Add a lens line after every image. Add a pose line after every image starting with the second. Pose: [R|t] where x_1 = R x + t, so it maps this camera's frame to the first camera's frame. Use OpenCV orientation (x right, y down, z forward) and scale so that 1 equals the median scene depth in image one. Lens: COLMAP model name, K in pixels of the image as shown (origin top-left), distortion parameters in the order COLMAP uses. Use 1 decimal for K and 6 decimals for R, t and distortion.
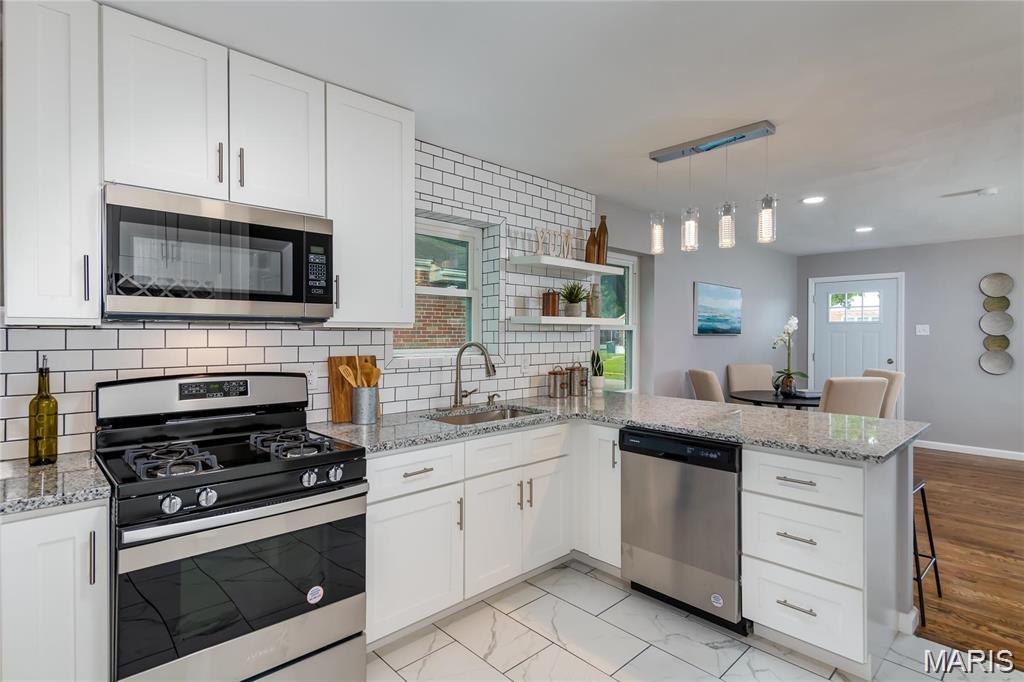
lens RADIAL K [[515.7, 0, 507.1], [0, 515.7, 331.4], [0, 0, 1]] dist [0.001291, -0.000080]
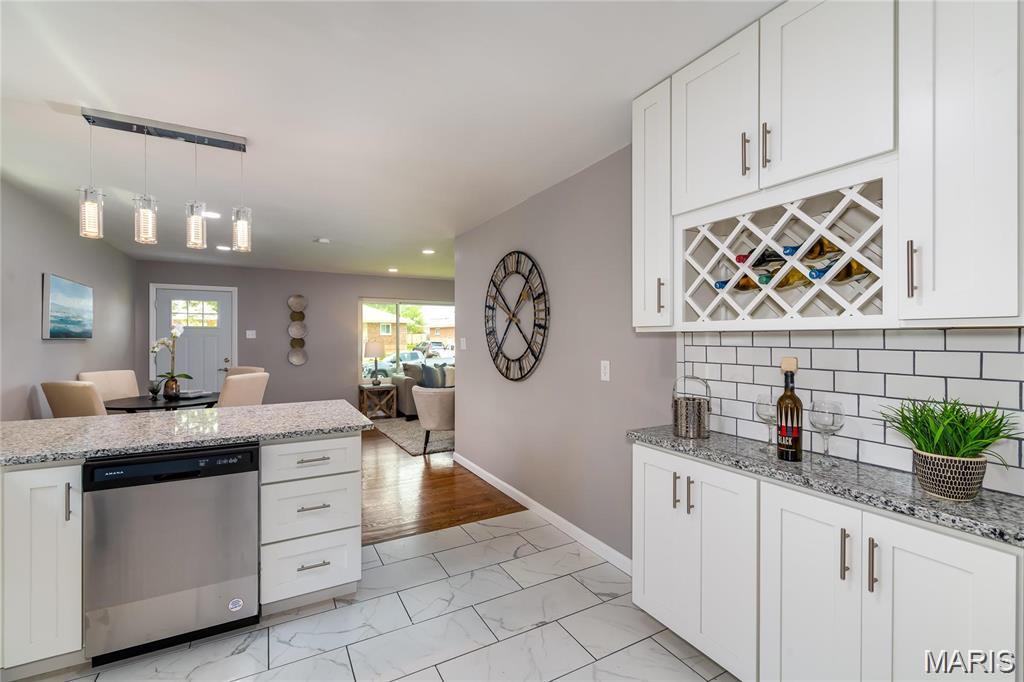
lens RADIAL K [[450.7, 0, 510.6], [0, 450.7, 333.4], [0, 0, 1]] dist [-0.001461, -0.000966]
pose [[0.247091, 0.005491, 0.968977, -0.287801], [-0.001373, 0.999985, -0.005316, 0.000540], [-0.968991, -0.000017, 0.247095, 0.252409]]
